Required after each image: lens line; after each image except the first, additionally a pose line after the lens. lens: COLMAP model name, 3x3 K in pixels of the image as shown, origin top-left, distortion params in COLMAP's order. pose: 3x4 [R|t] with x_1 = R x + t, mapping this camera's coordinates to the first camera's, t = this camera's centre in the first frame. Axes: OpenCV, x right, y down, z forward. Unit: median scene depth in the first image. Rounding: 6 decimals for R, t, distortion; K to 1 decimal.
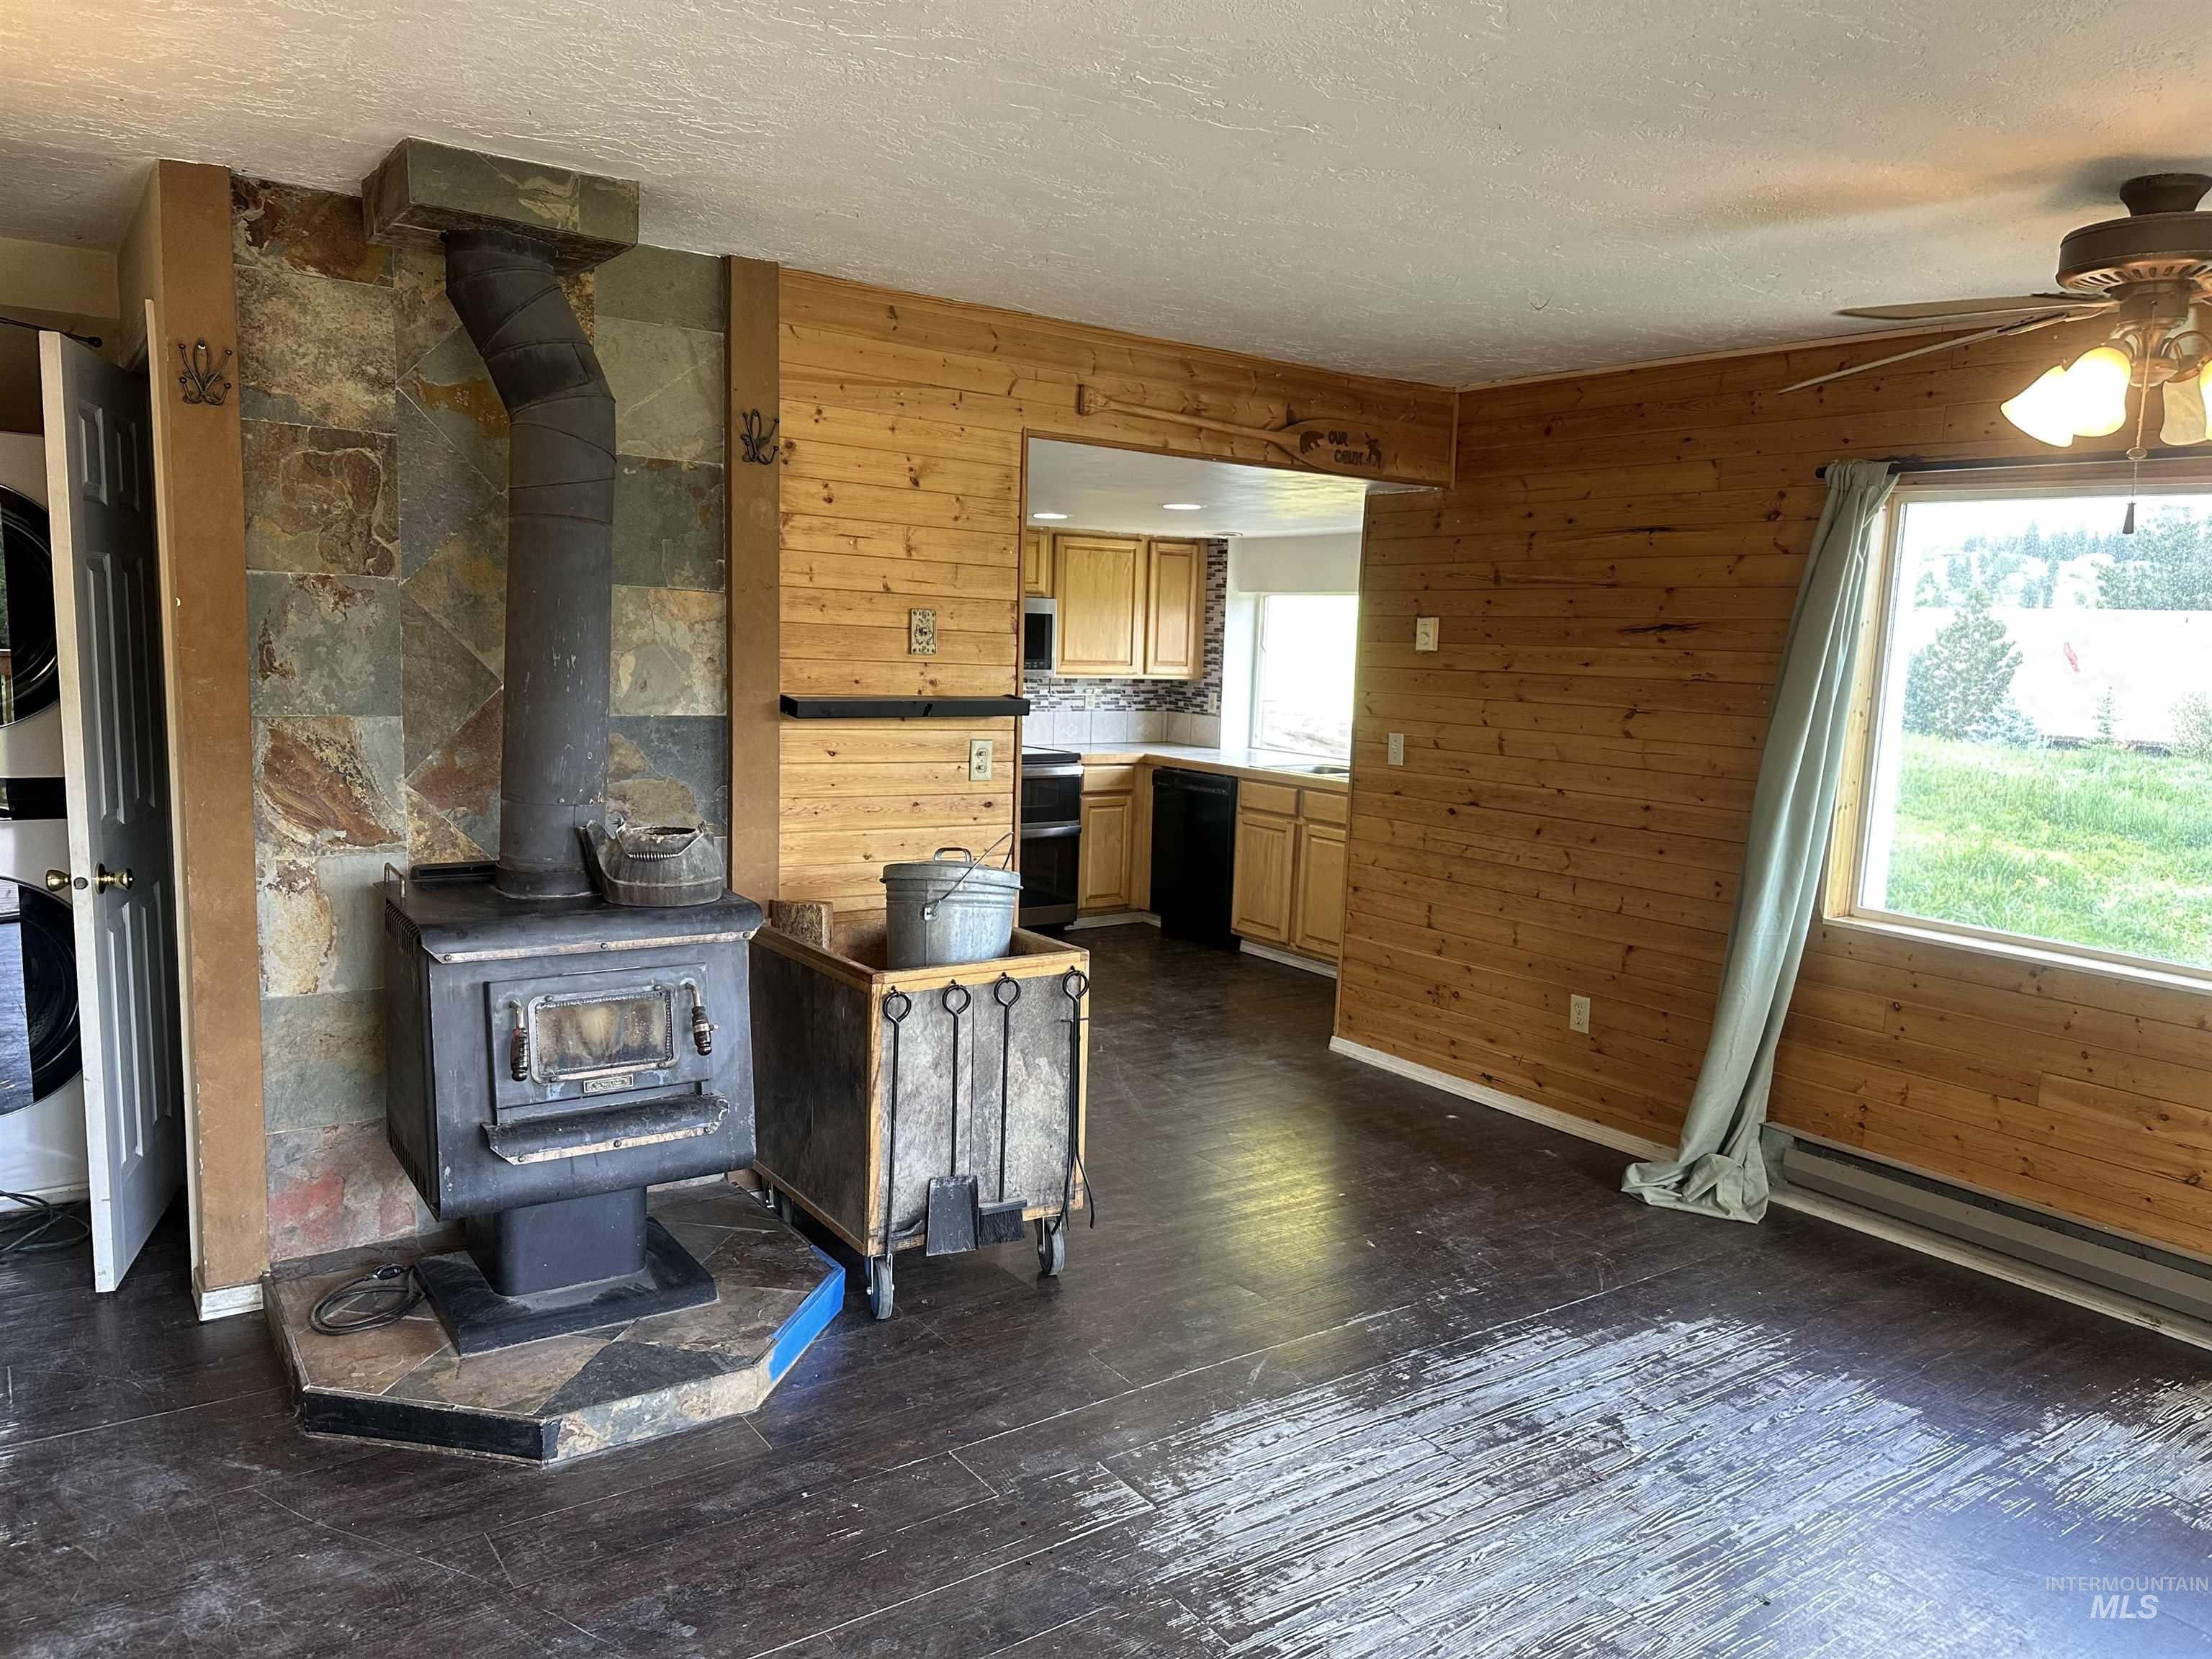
lens RADIAL K [[1546.5, 0, 1106.8], [0, 1546.5, 844.8], [0, 0, 1]] dist [0.088925, -0.108895]
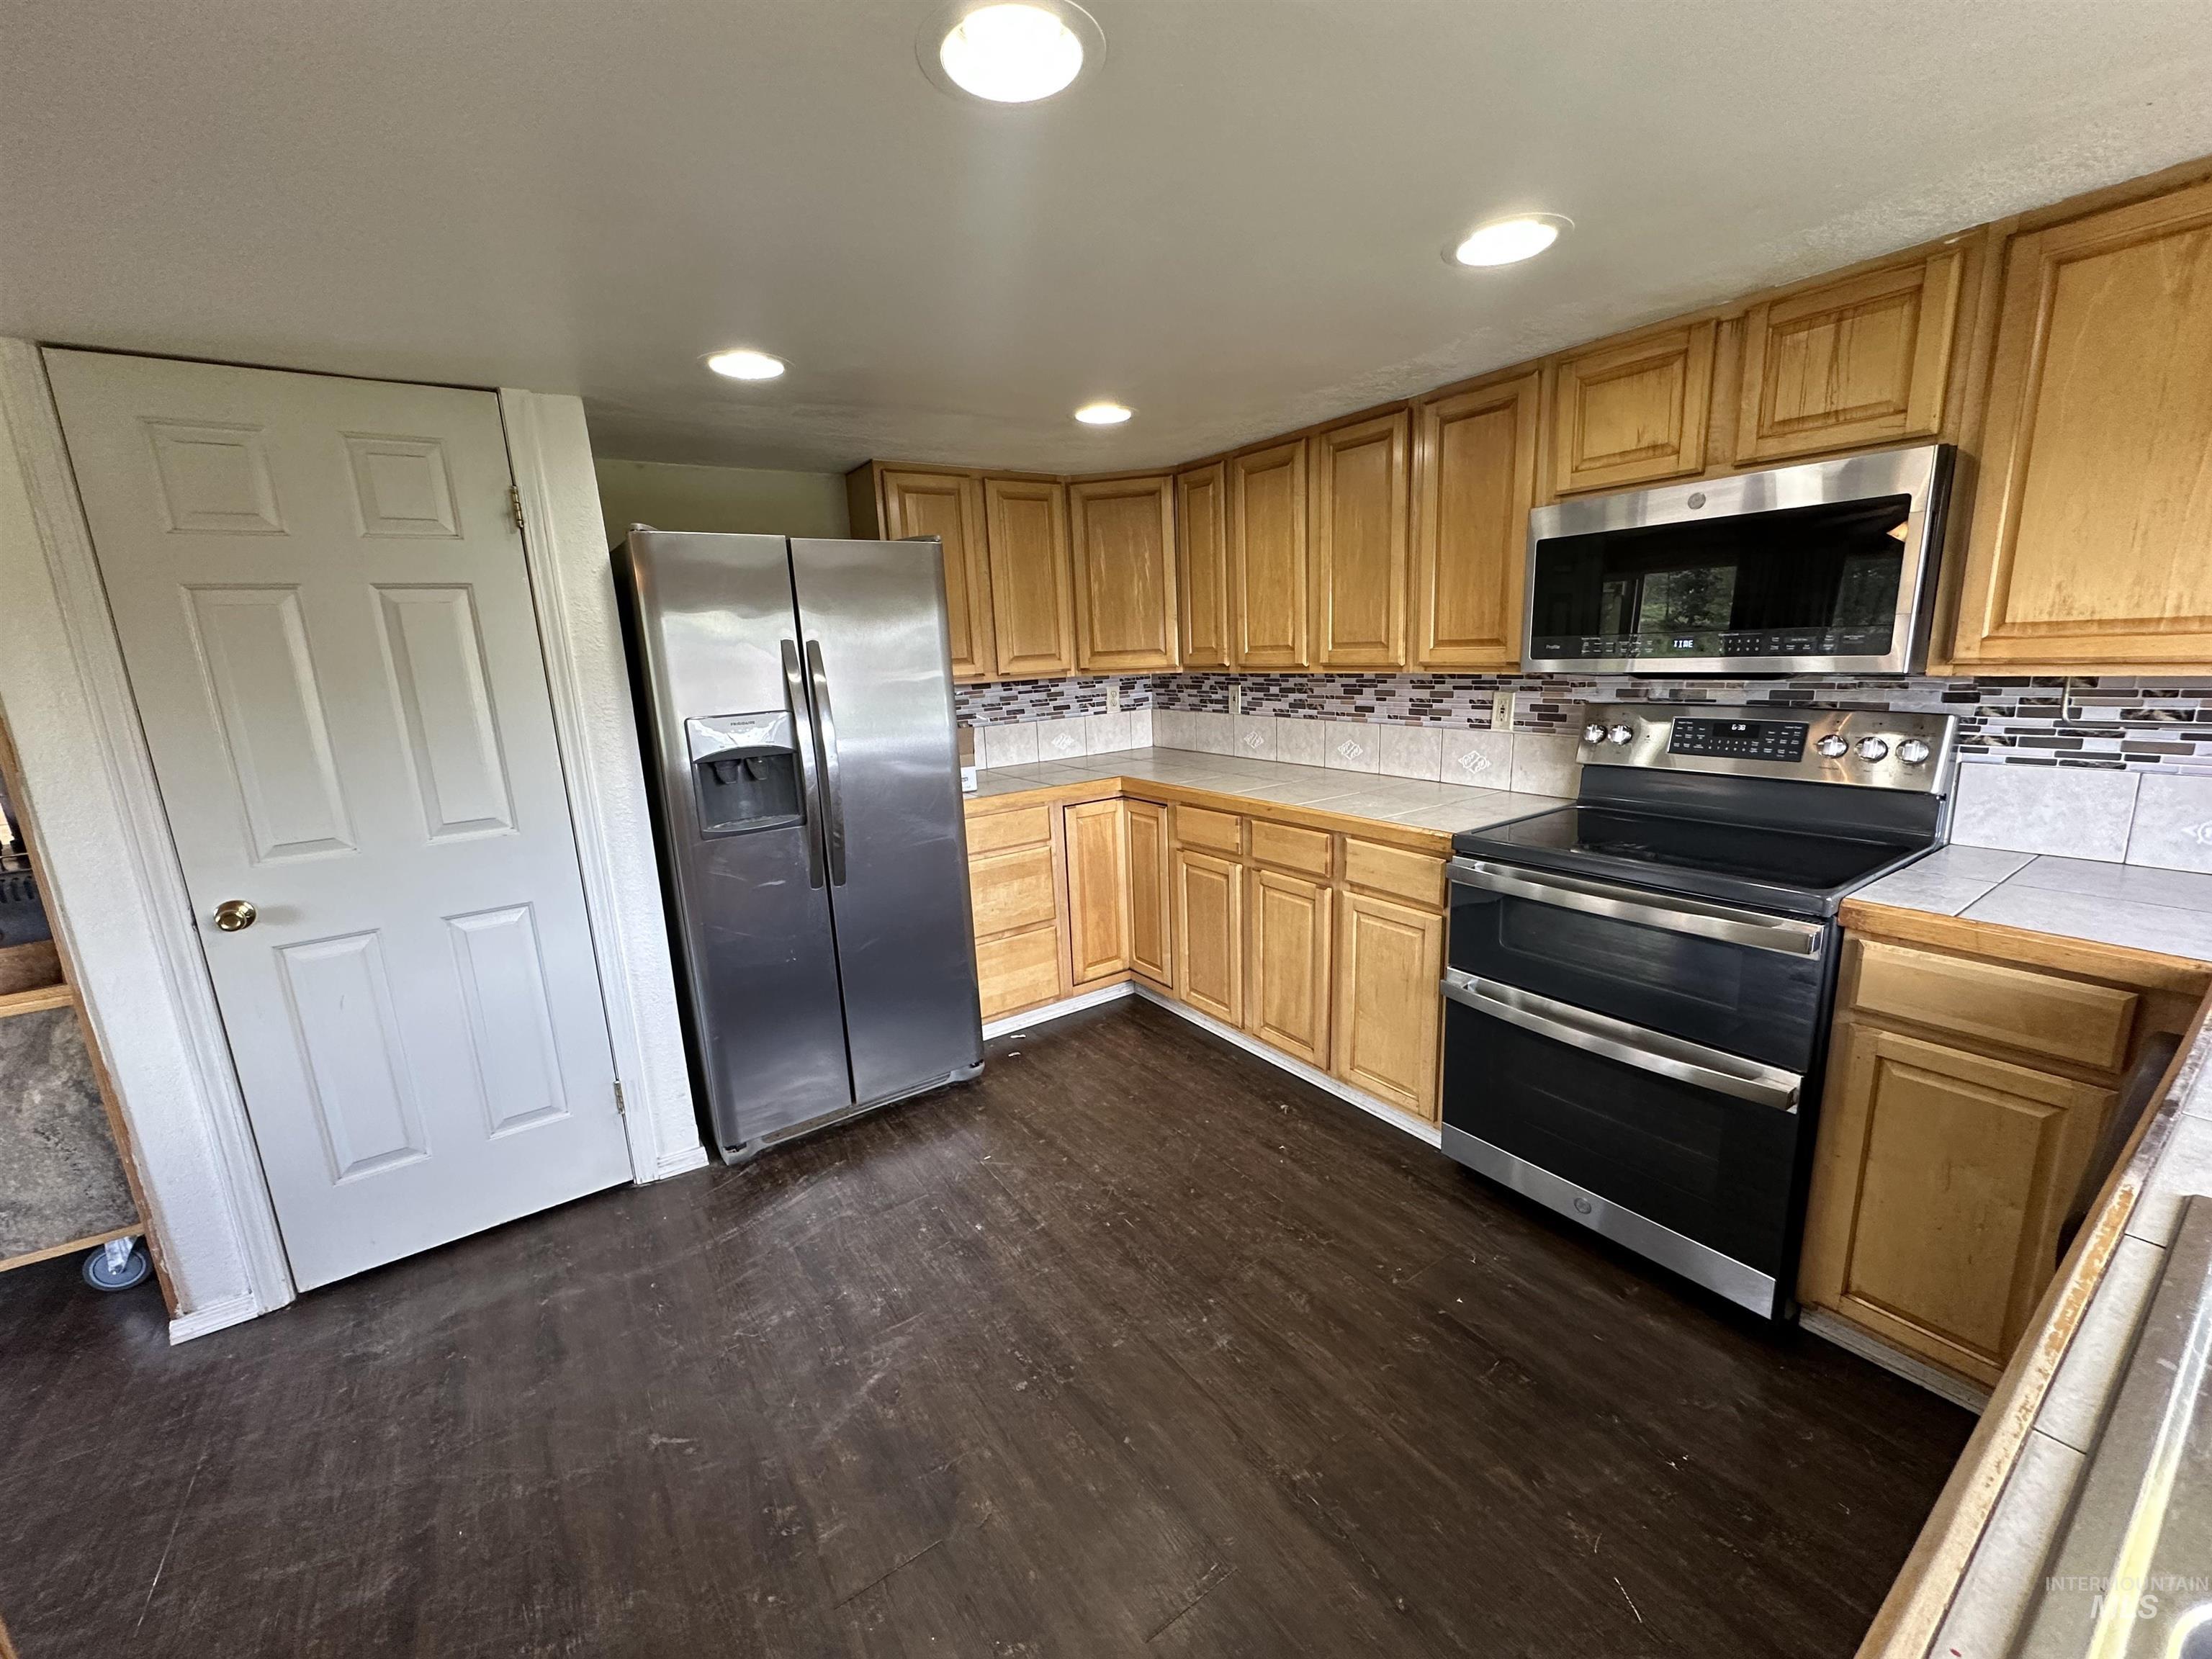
lens RADIAL K [[882.8, 0, 1105.1], [0, 882.8, 831.9], [0, 0, 1]] dist [-0.005386, 0.002061]
pose [[-0.022183, 0.179541, -0.983500, 0.342941], [-0.090385, 0.979354, 0.180822, -0.180638], [0.995660, 0.092905, -0.005497, 1.595910]]
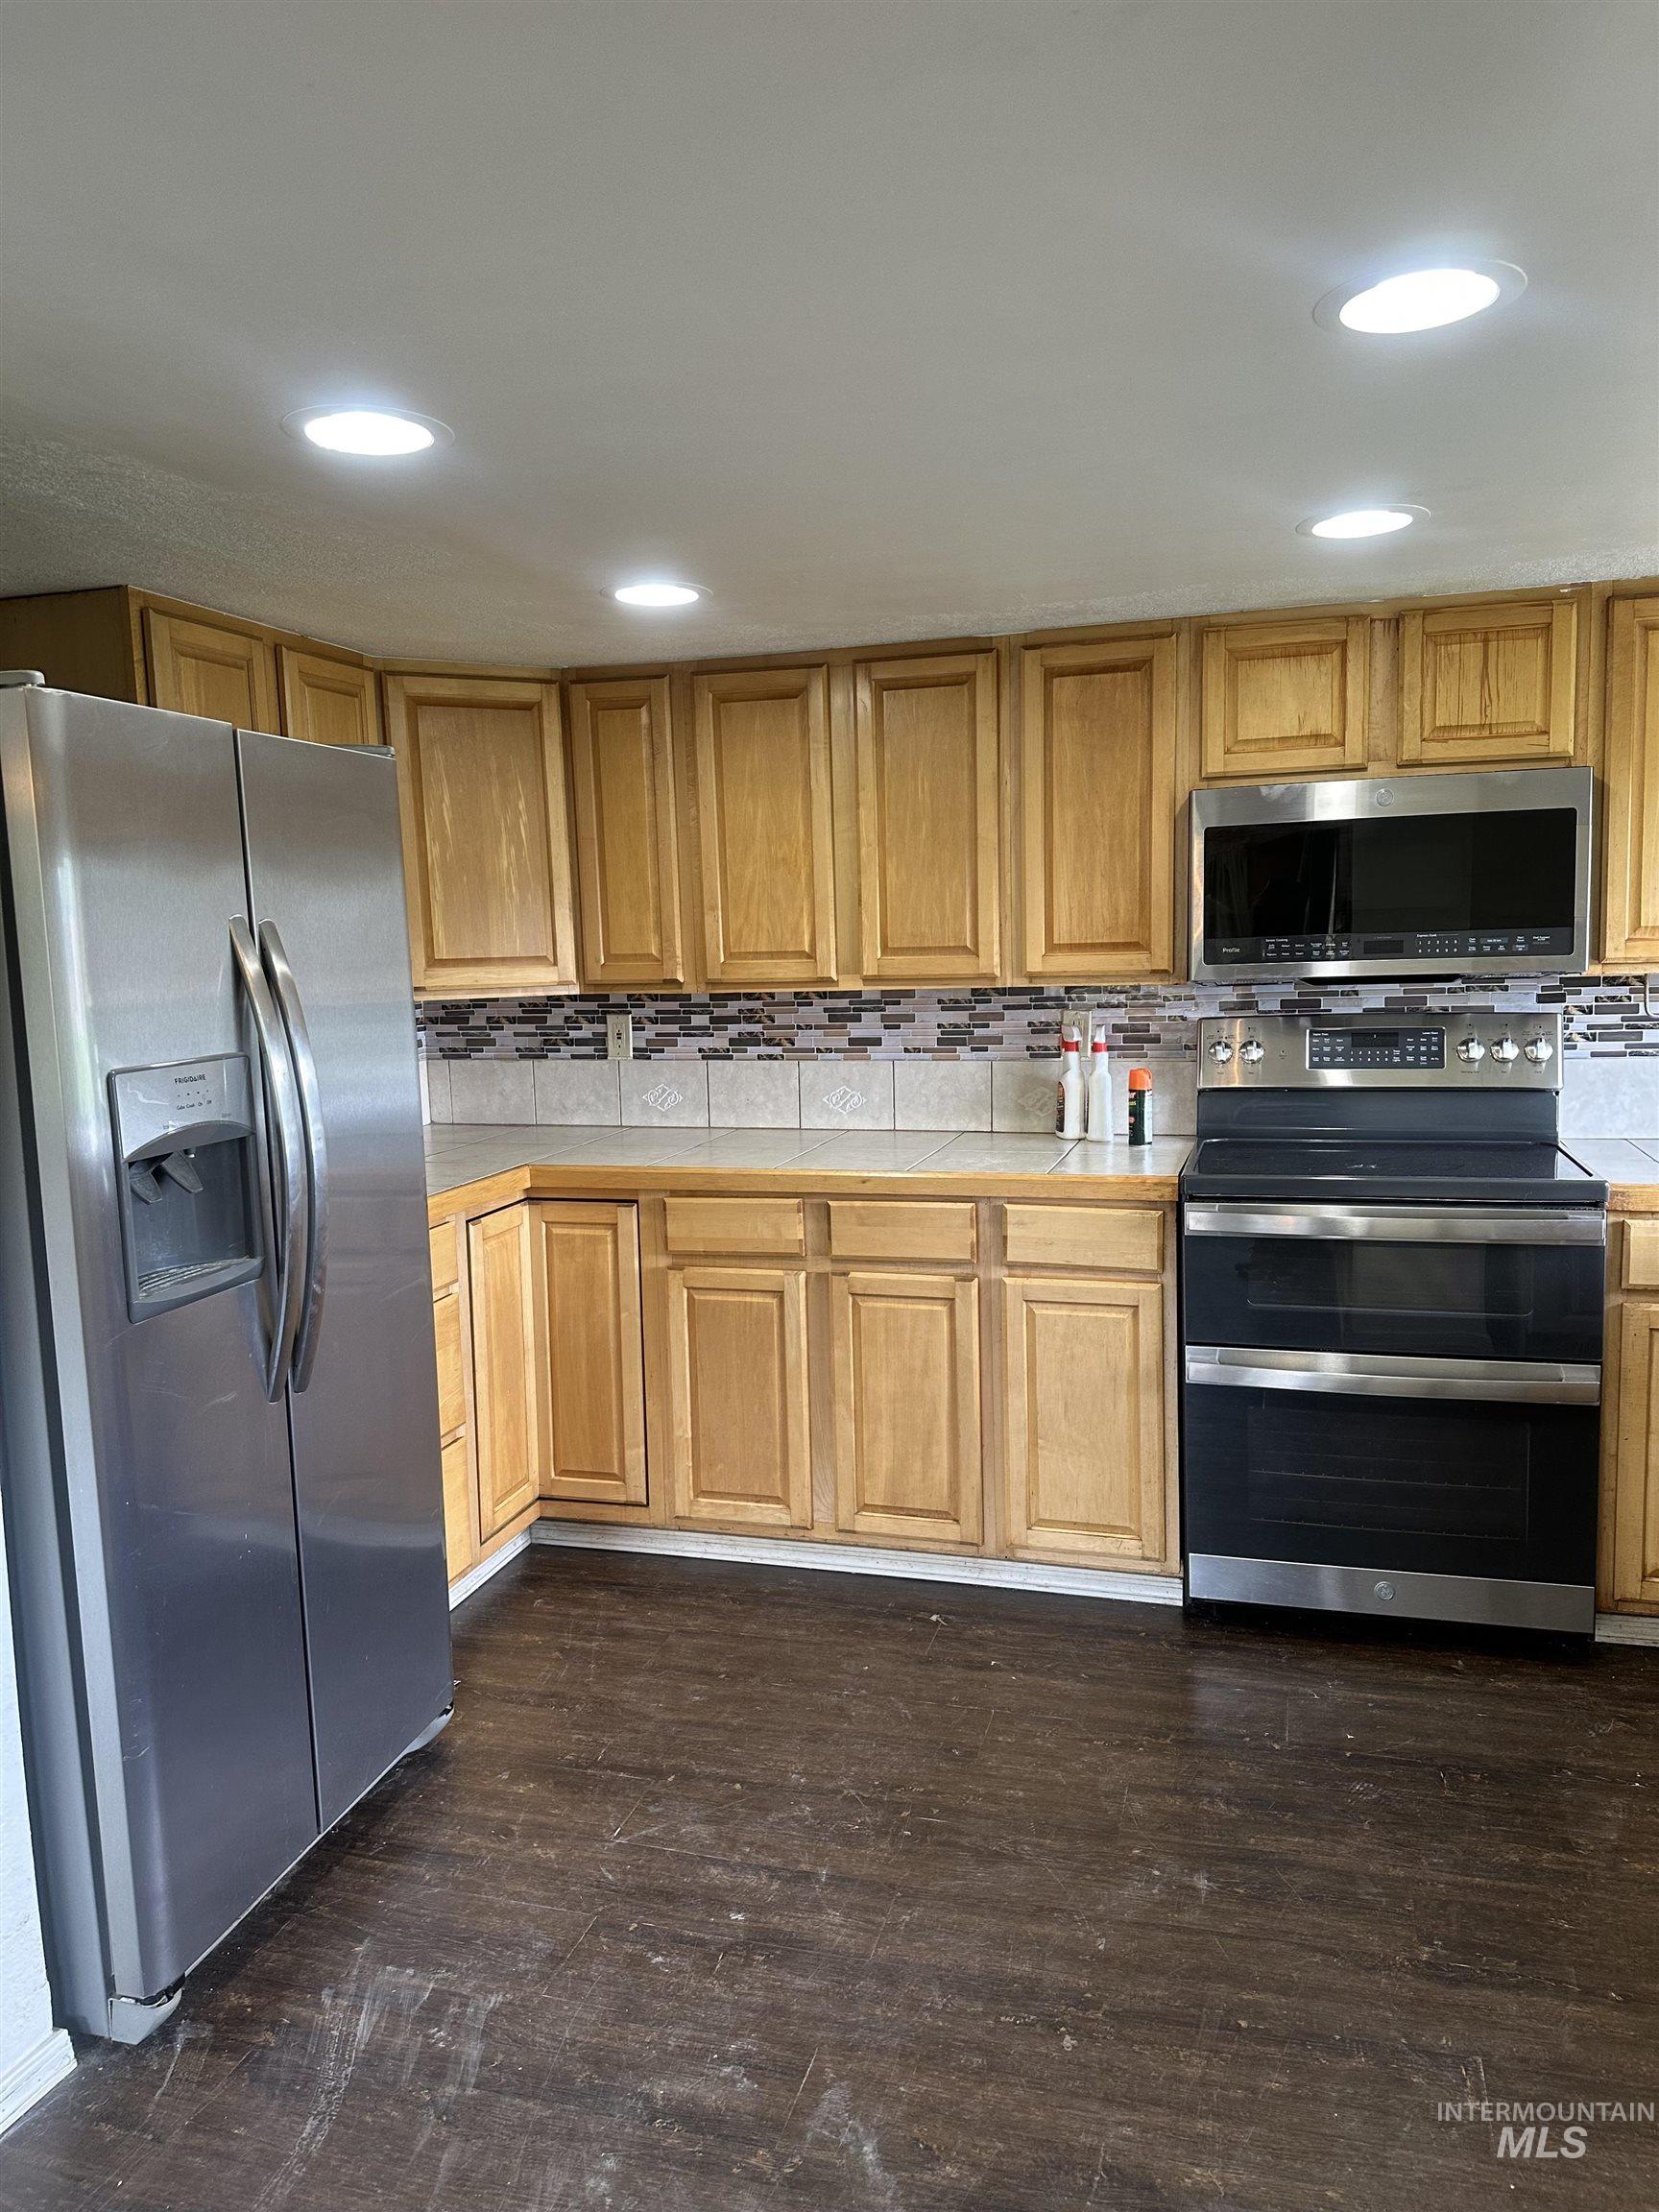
lens RADIAL K [[1546.5, 0, 836.7], [0, 1546.5, 1115.5], [0, 0, 1]] dist [0.088925, -0.108895]
pose [[0.619605, 0.043219, -0.783723, 0.303337], [-0.056700, 0.998339, 0.010227, -0.129829], [0.782863, 0.038100, 0.621026, 1.199915]]
